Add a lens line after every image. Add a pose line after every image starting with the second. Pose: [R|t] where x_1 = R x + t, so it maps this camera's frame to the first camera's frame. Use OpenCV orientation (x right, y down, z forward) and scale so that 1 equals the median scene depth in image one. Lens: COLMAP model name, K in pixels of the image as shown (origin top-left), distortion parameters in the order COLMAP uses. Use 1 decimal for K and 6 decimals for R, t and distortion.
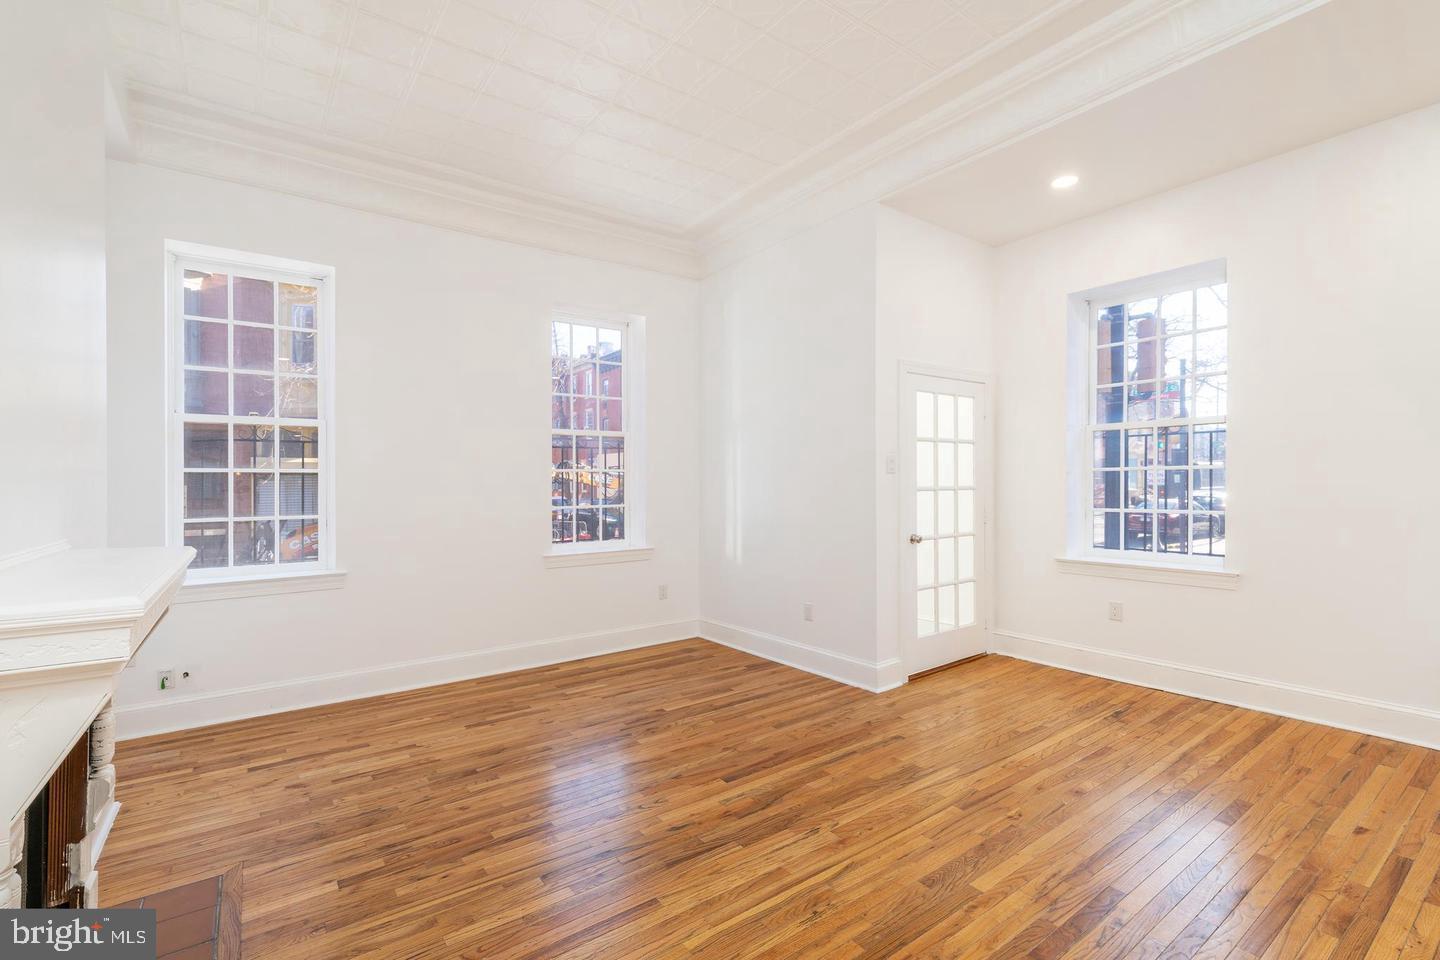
lens RADIAL K [[658.0, 0, 723.1], [0, 658.0, 480.4], [0, 0, 1]] dist [0.003865, -0.000263]
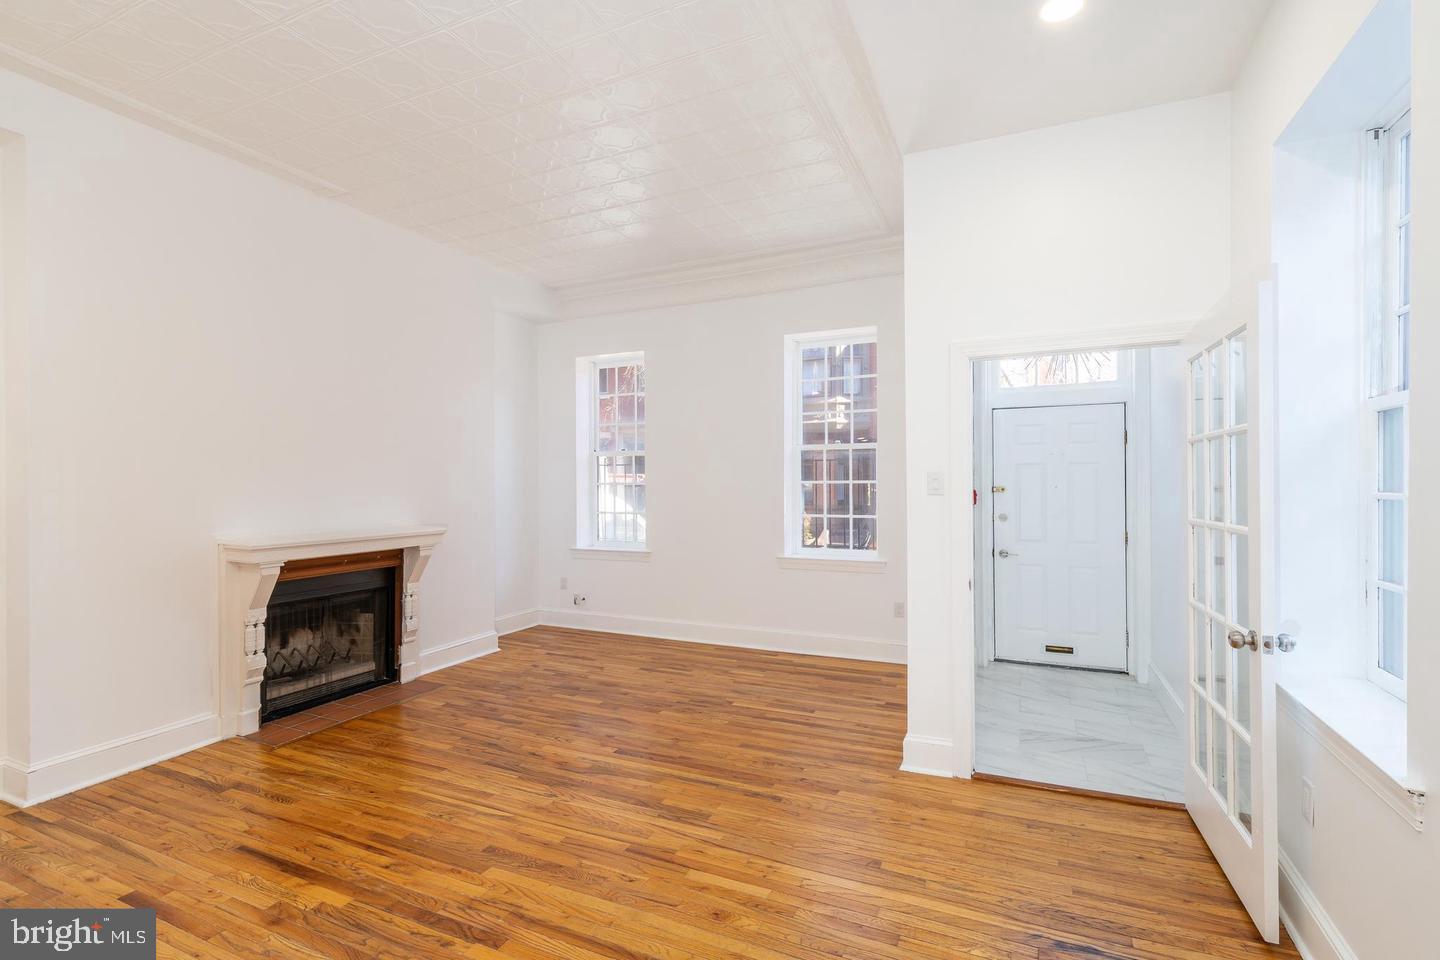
lens RADIAL K [[658.0, 0, 722.4], [0, 658.0, 481.0], [0, 0, 1]] dist [0.003865, -0.000263]
pose [[0.482135, 0.007590, -0.876064, 0.953379], [0.004788, 0.999925, 0.011298, -0.045093], [0.876084, -0.009642, 0.482062, 0.486747]]
